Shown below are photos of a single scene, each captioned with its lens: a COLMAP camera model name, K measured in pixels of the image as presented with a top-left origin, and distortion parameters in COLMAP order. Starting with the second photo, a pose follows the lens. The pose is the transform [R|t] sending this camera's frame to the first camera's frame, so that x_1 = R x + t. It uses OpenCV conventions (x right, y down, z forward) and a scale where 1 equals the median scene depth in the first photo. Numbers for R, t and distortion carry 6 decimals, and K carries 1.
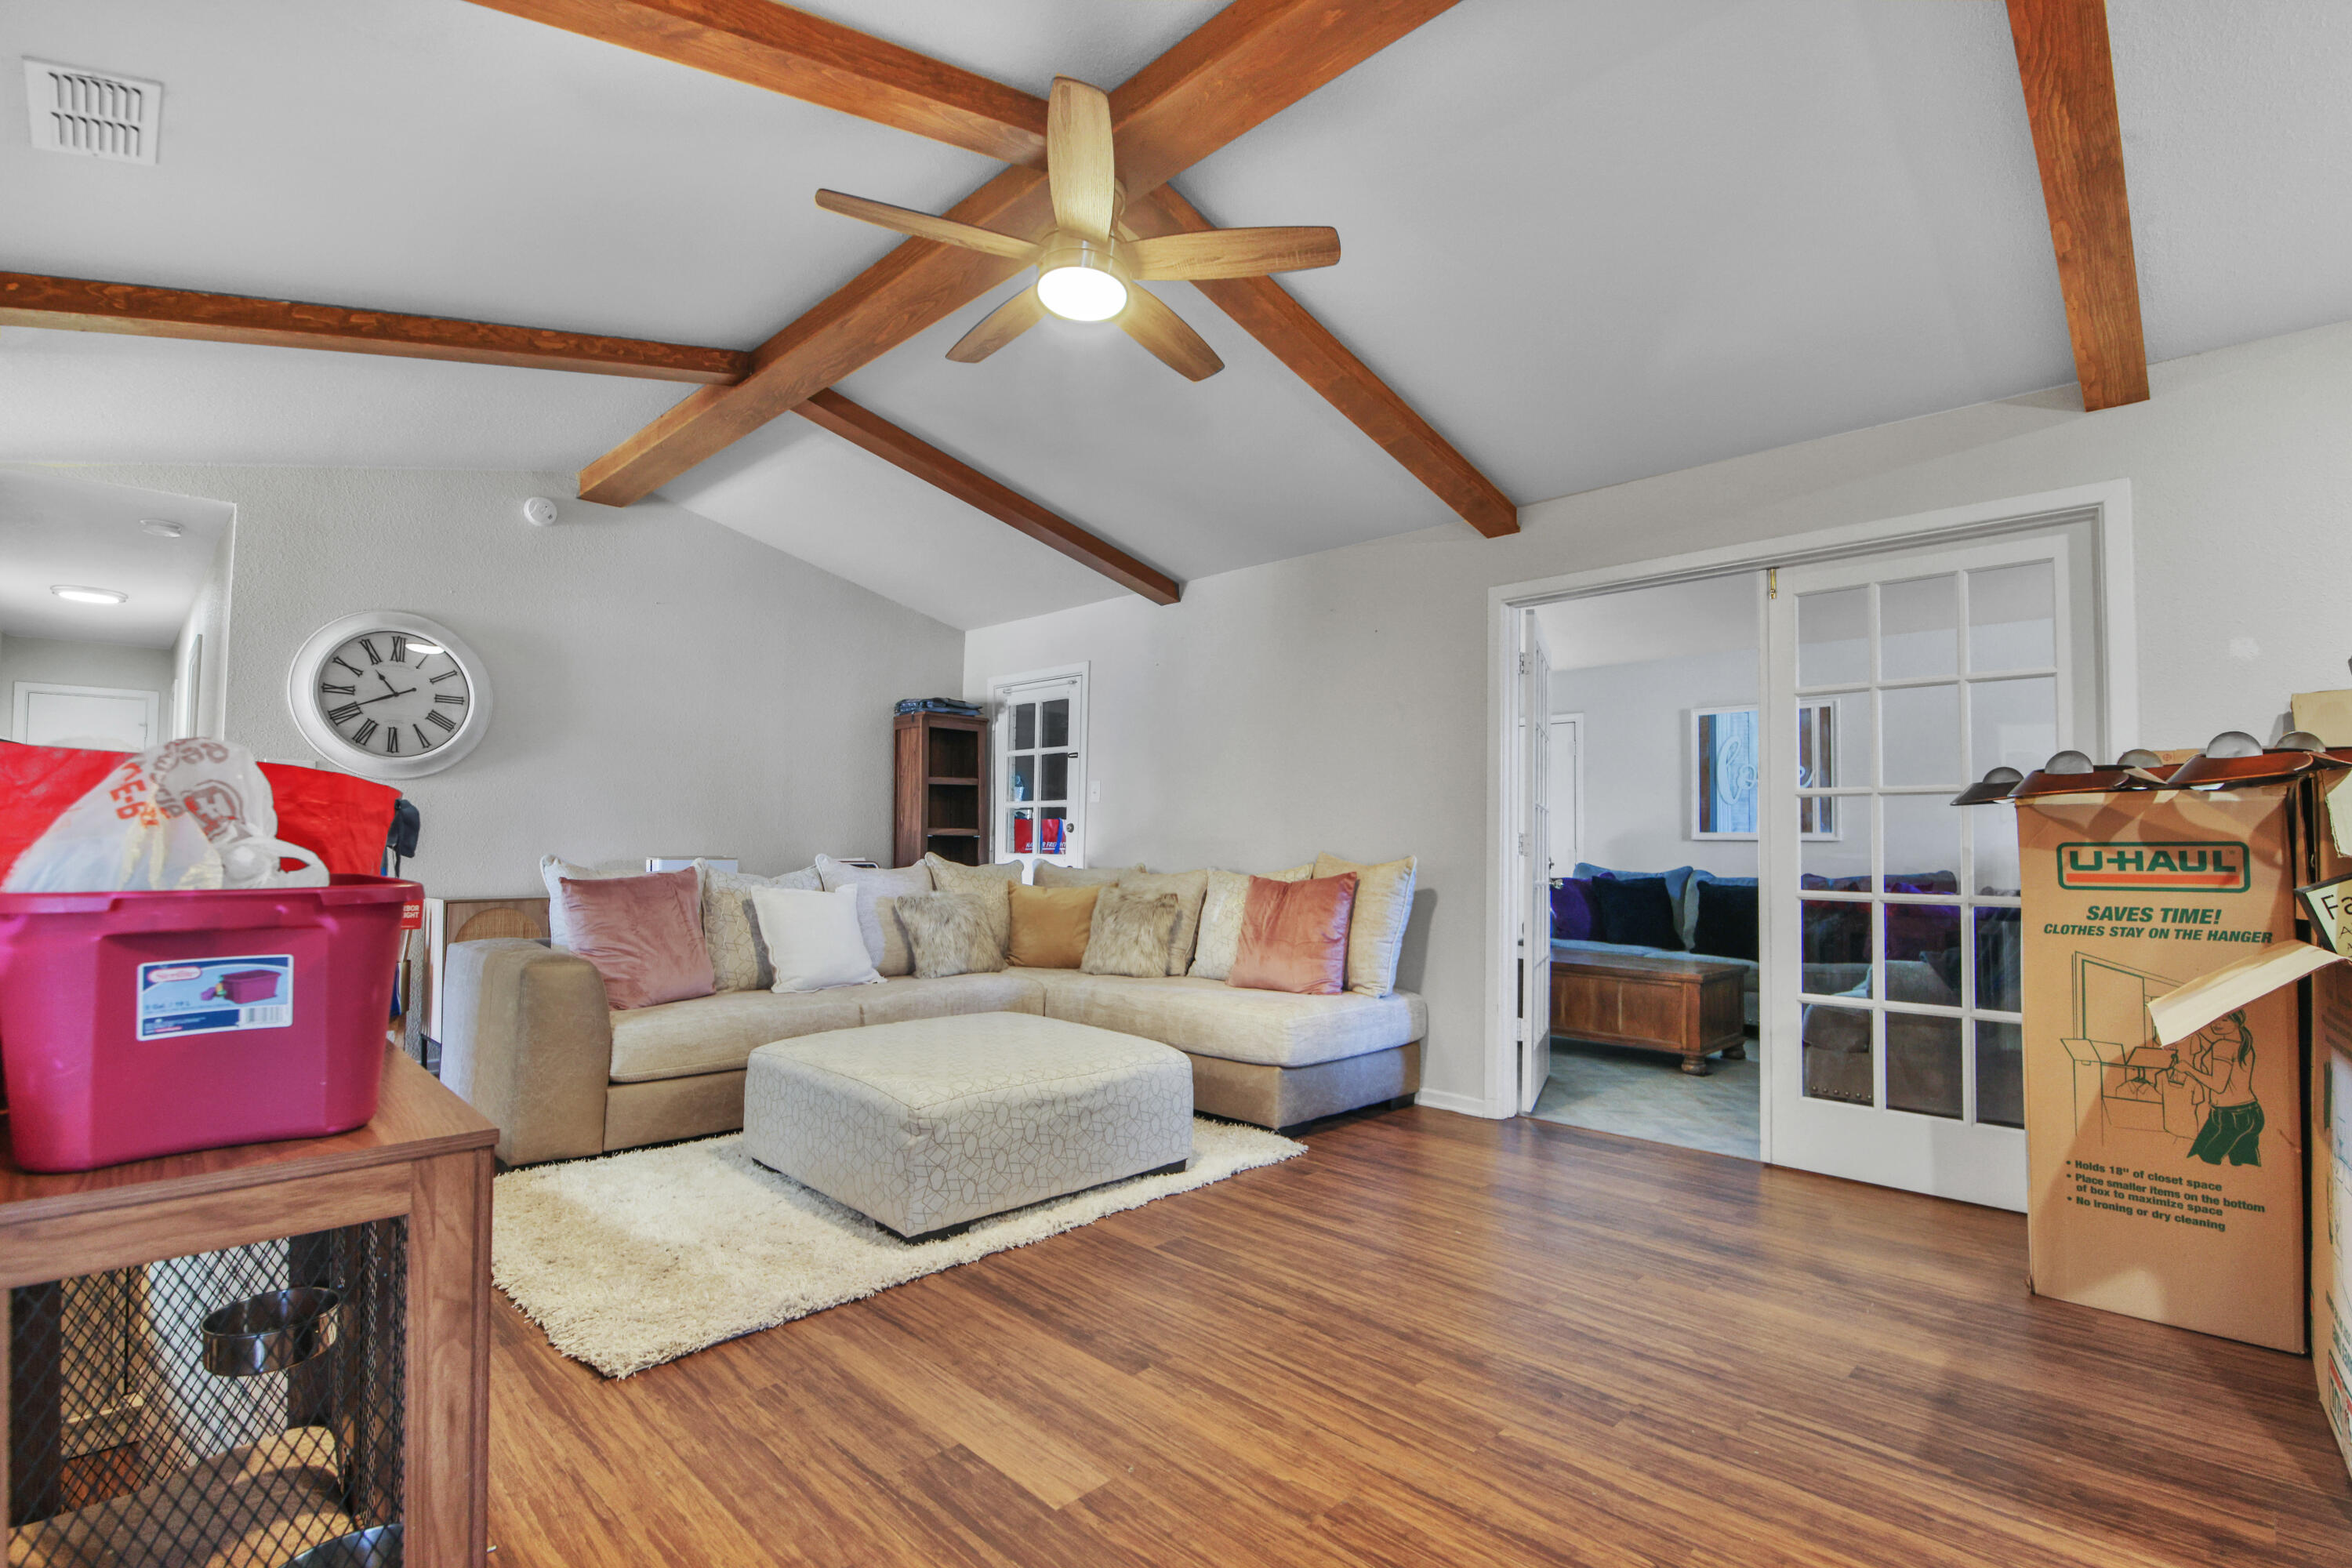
lens RADIAL K [[1085.7, 0, 1195.6], [0, 1085.7, 814.4], [0, 0, 1]] dist [0.001050, -0.011753]
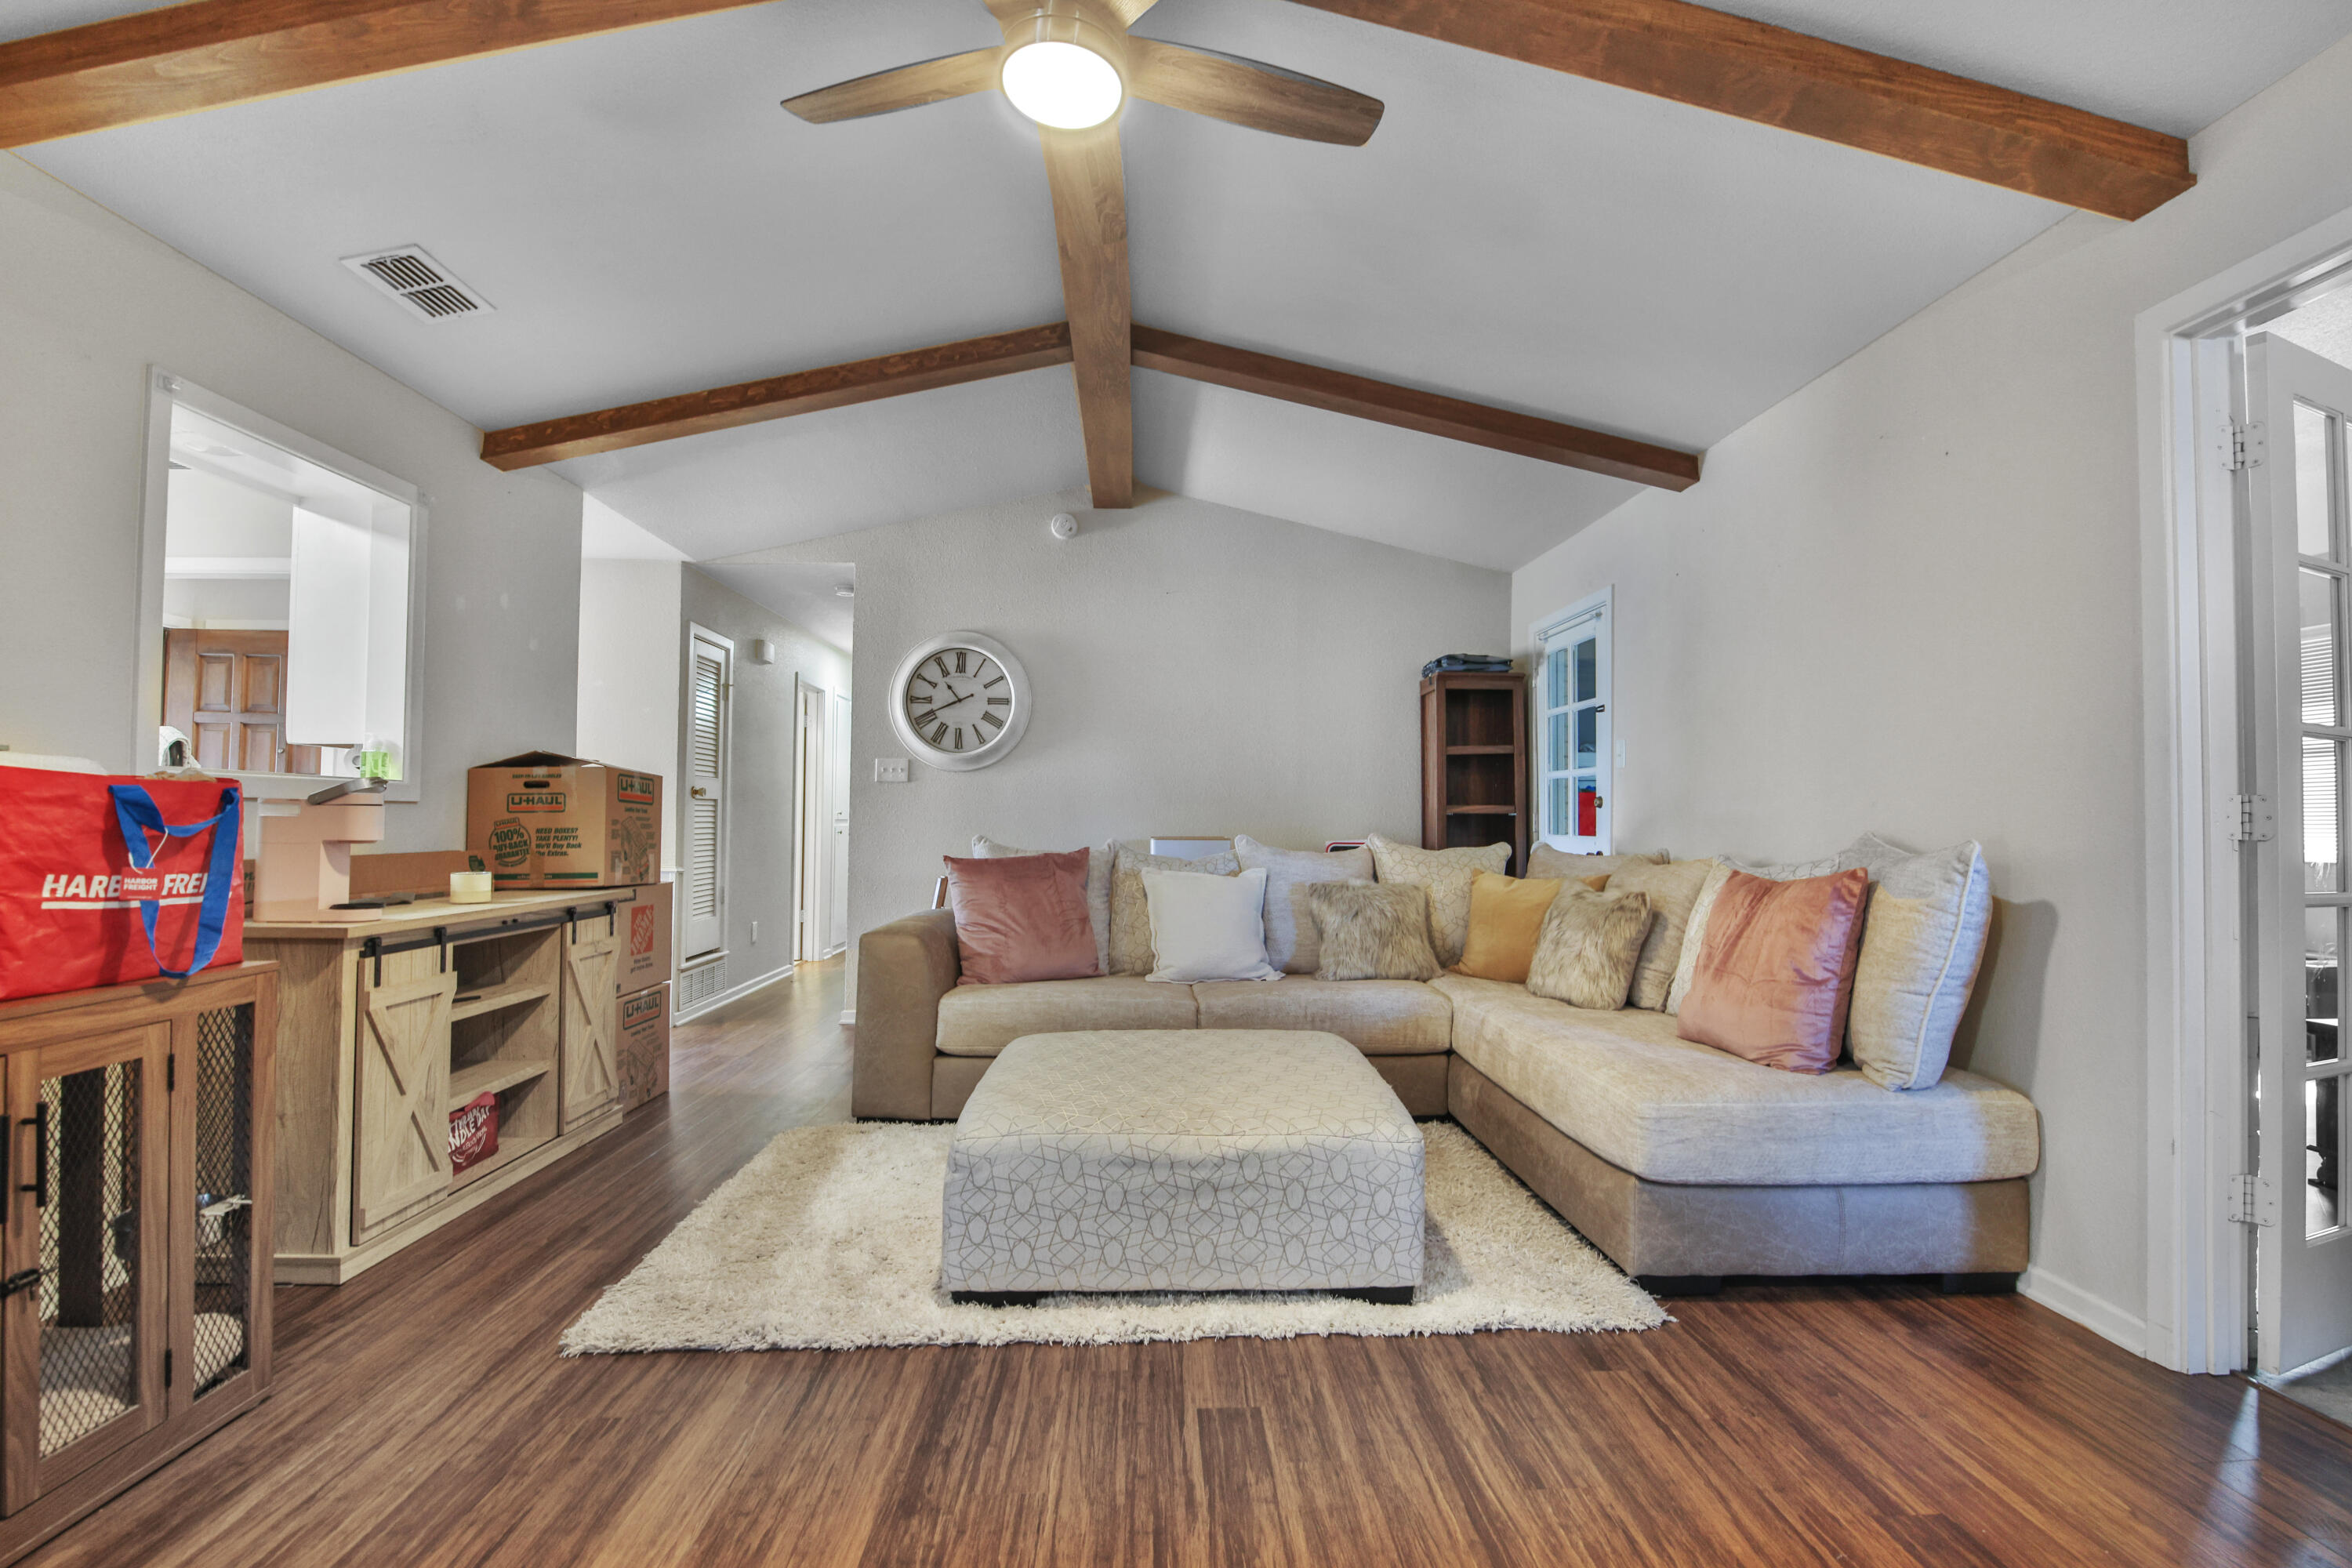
lens RADIAL K [[1086.2, 0, 1176.0], [0, 1086.2, 784.0], [0, 0, 1]] dist [-0.009393, -0.005490]
pose [[0.724309, -0.029414, -0.688848, 0.293258], [0.022169, 0.999567, -0.019372, 0.011426], [0.689119, -0.001240, 0.724647, 0.334227]]
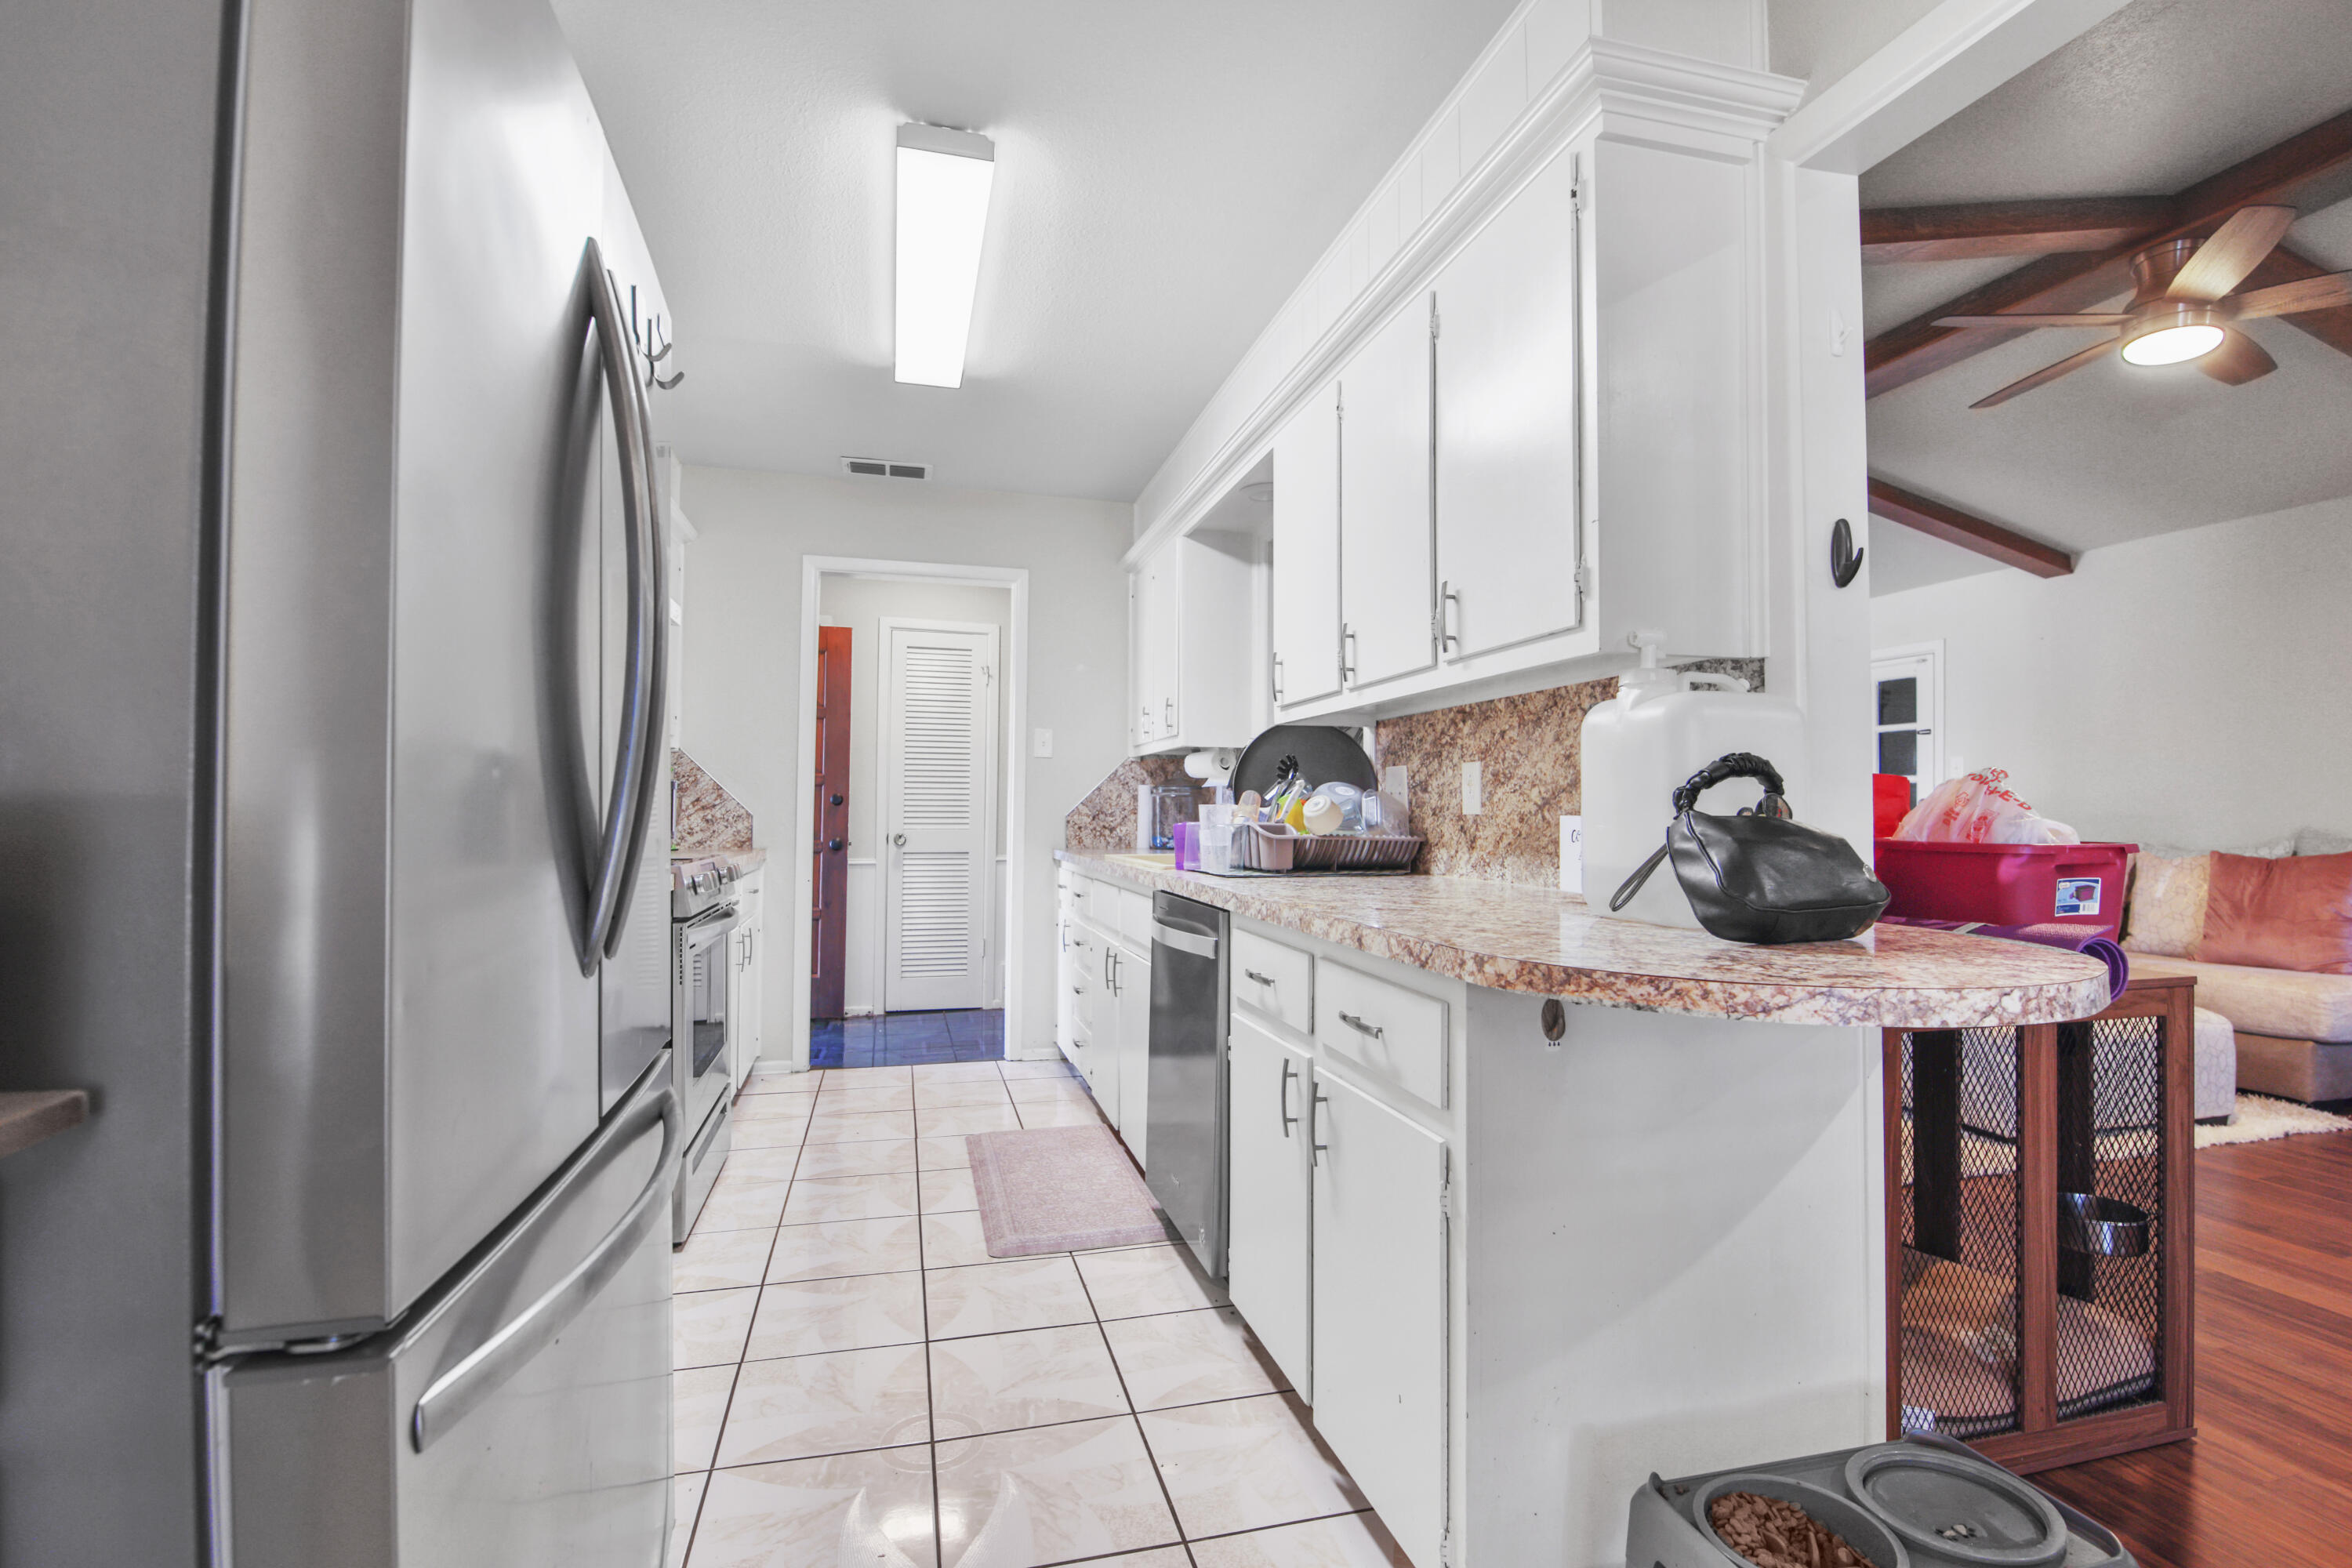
lens RADIAL K [[1086.2, 0, 1176.0], [0, 1086.2, 784.0], [0, 0, 1]] dist [-0.009393, -0.005490]
pose [[0.857889, -0.014157, -0.513639, -0.286844], [0.013075, 0.999898, -0.005721, -0.011880], [0.513668, -0.001808, 0.857987, -0.349876]]
